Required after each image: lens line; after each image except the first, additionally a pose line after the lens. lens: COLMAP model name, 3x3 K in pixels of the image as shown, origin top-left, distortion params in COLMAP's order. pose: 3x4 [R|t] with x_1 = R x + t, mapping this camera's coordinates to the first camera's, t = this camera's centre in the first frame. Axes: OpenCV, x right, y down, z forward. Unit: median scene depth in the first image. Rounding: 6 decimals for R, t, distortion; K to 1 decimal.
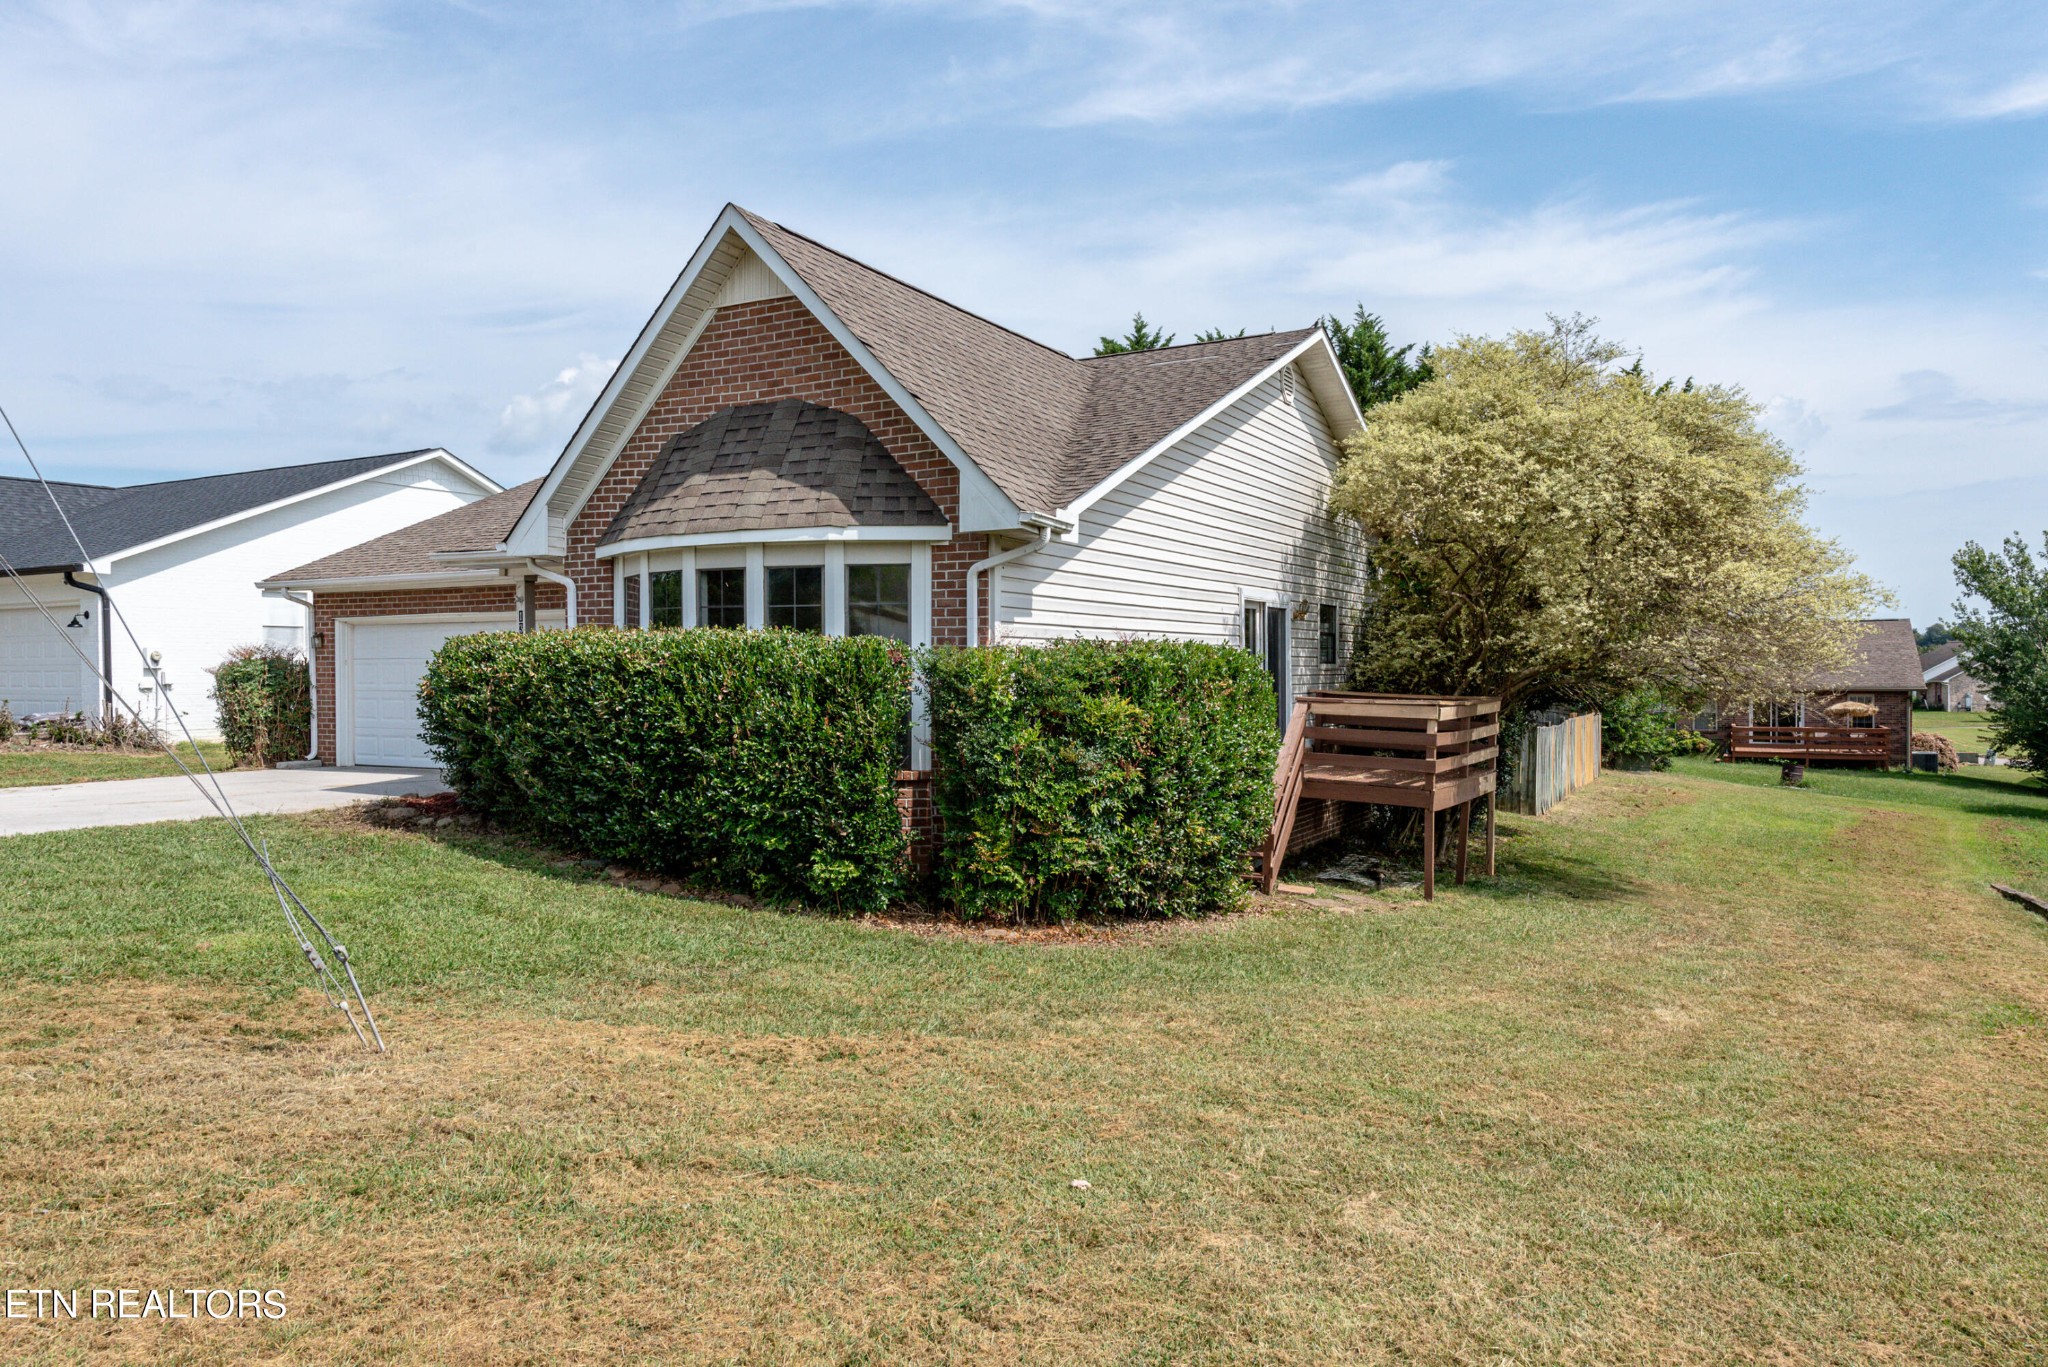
lens RADIAL K [[1403.2, 0, 1024.0], [0, 1403.2, 683.5], [0, 0, 1]] dist [0.000771, 0.000554]
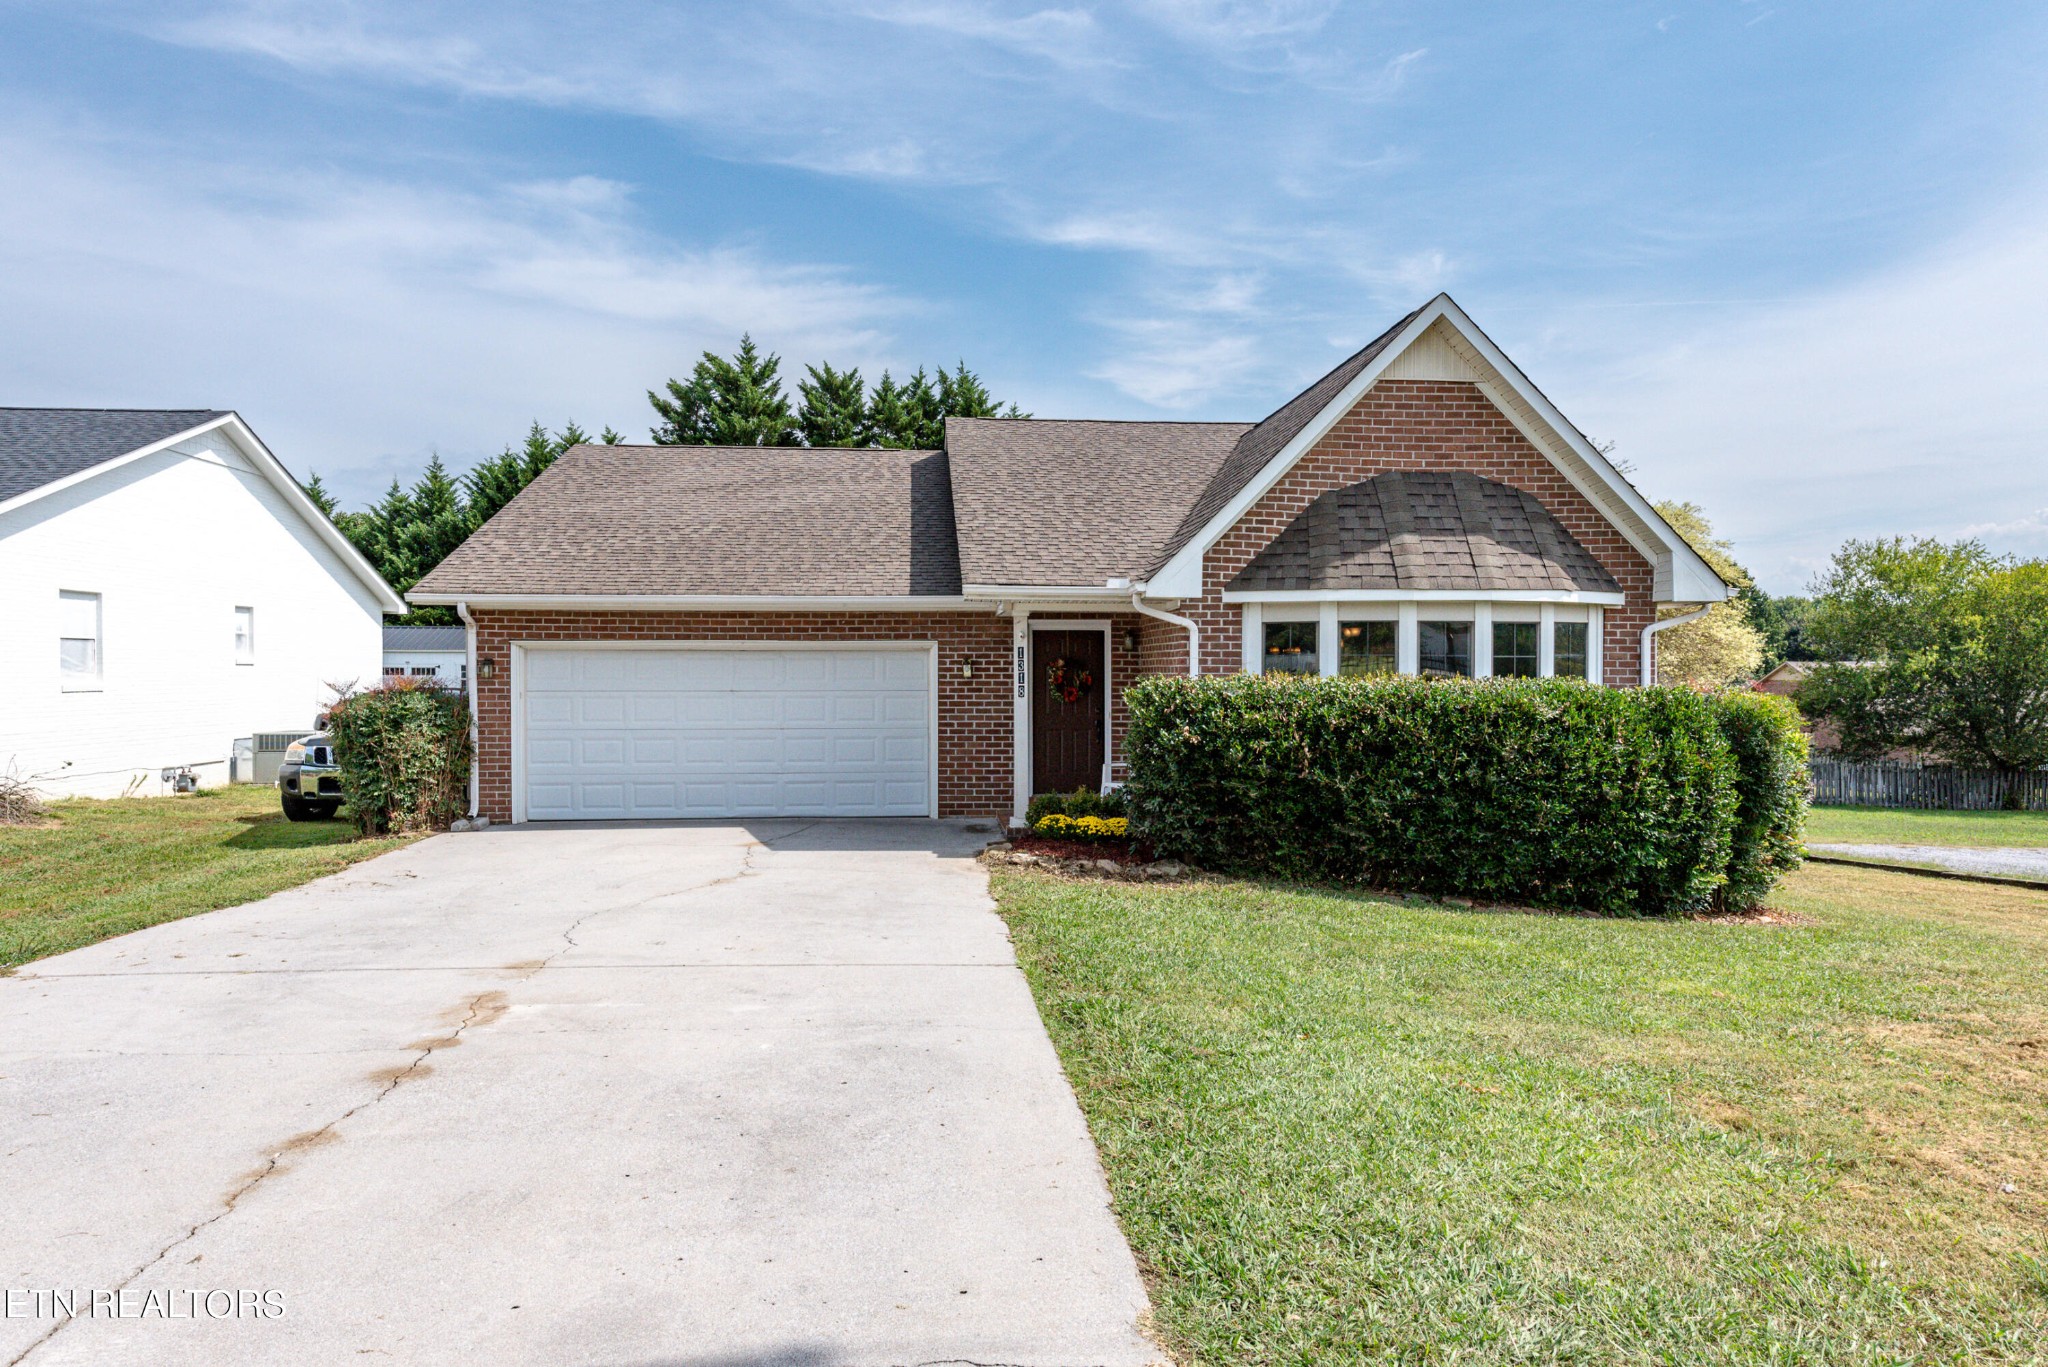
lens RADIAL K [[1350.4, 0, 1024.0], [0, 1350.4, 683.5], [0, 0, 1]] dist [0.110113, -0.117477]
pose [[0.818357, 0.000192, 0.574711, -0.578293], [0.002976, 0.999985, -0.004572, -0.014885], [-0.574703, 0.005452, 0.818344, 0.160069]]
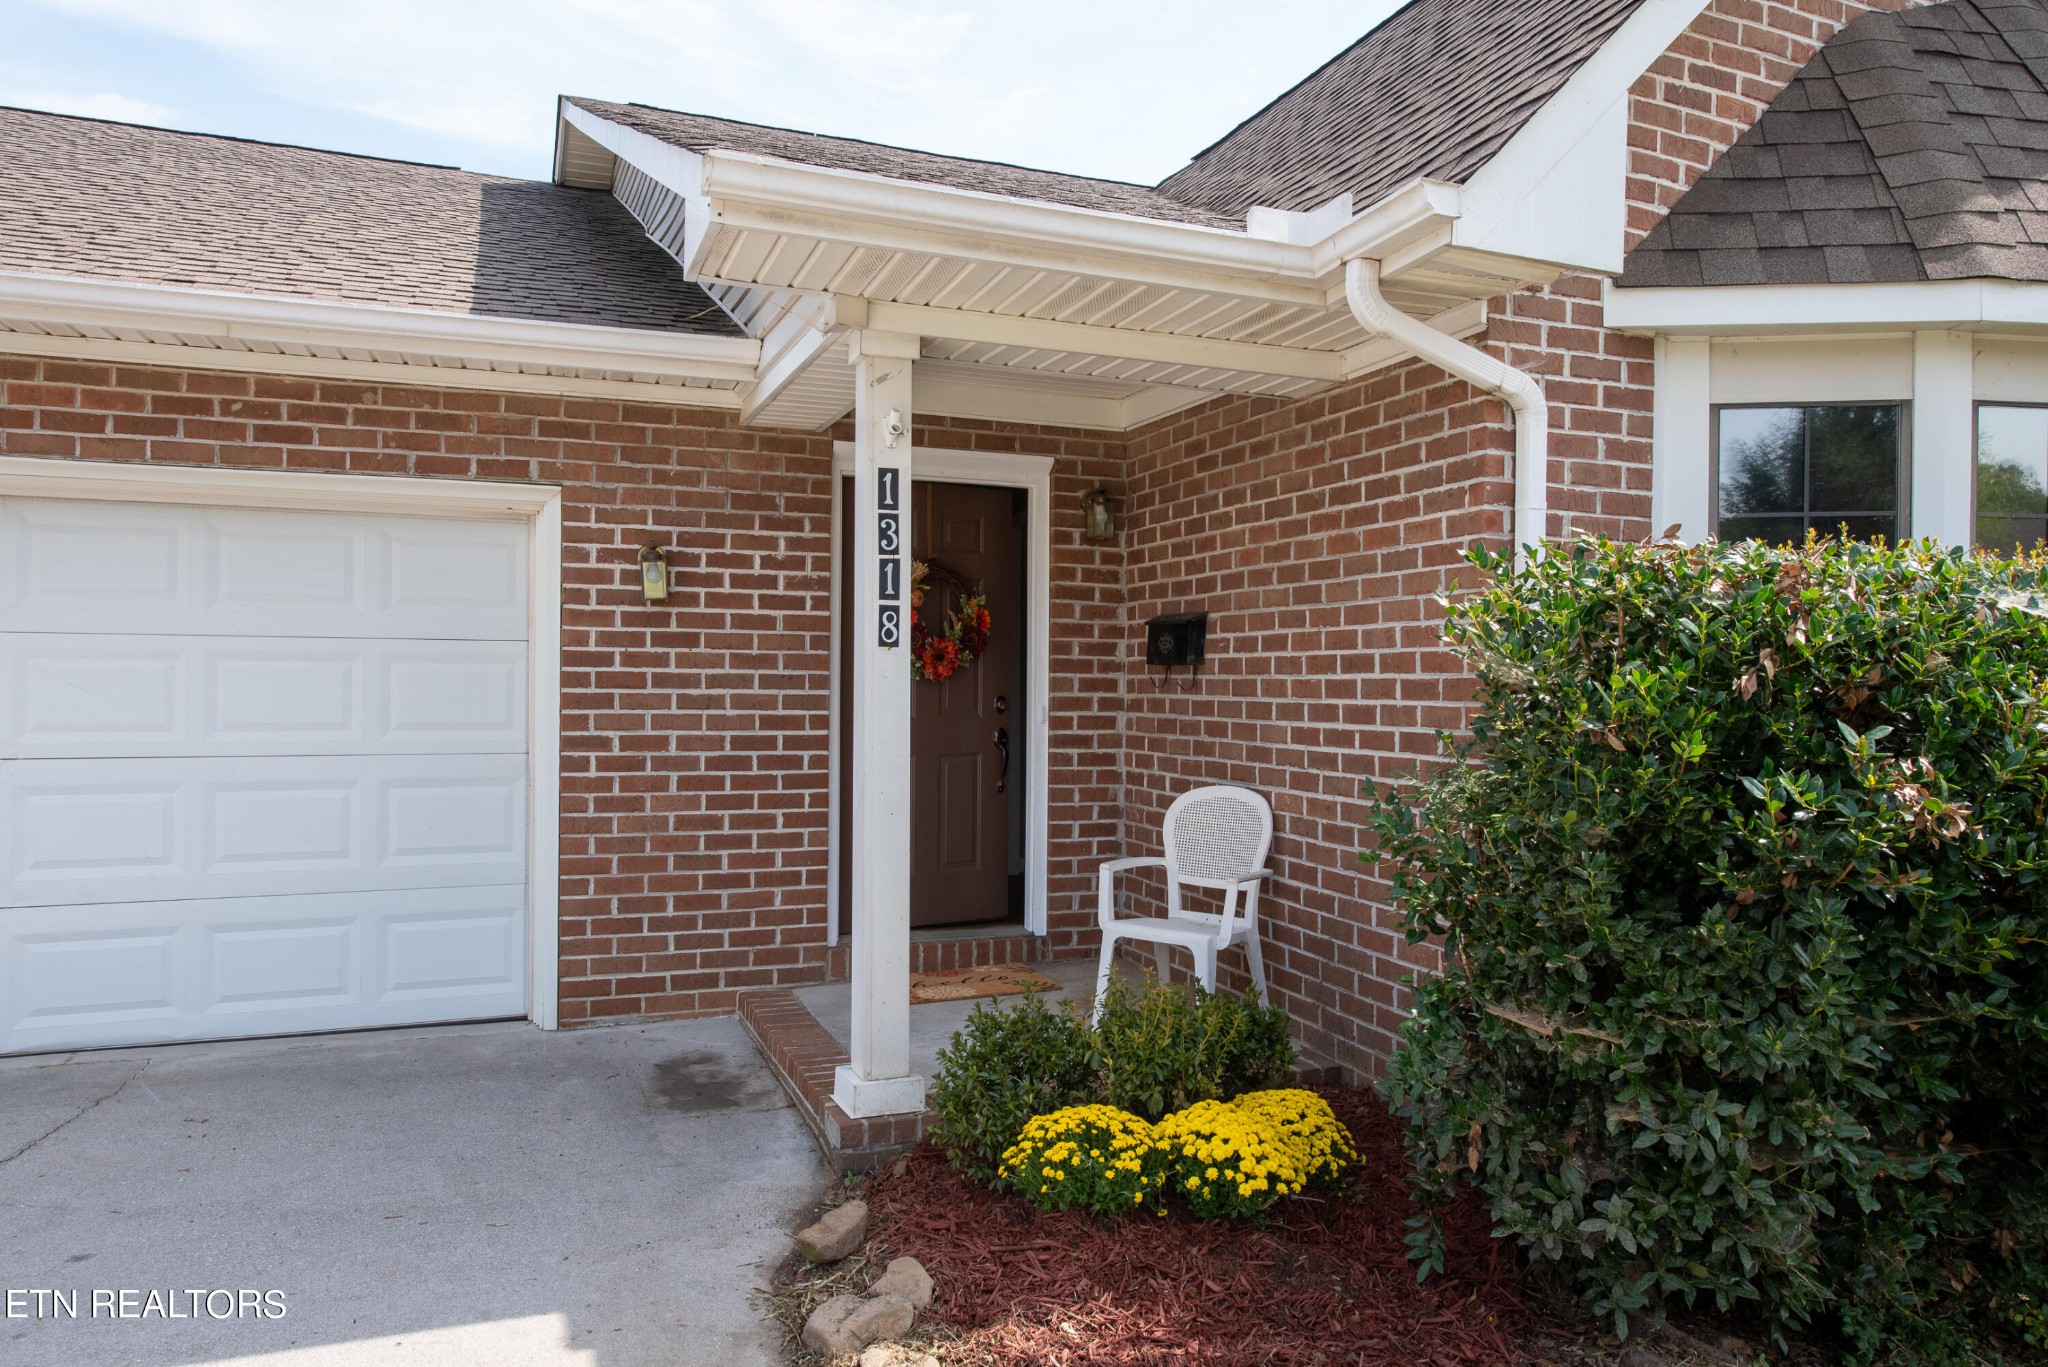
lens RADIAL K [[1403.2, 0, 1024.0], [0, 1403.2, 683.5], [0, 0, 1]] dist [0.000771, 0.000554]
pose [[0.625684, 0.008473, 0.780030, -0.359801], [-0.001875, 0.999954, -0.009358, -0.005389], [-0.780074, 0.004393, 0.625672, 0.529876]]
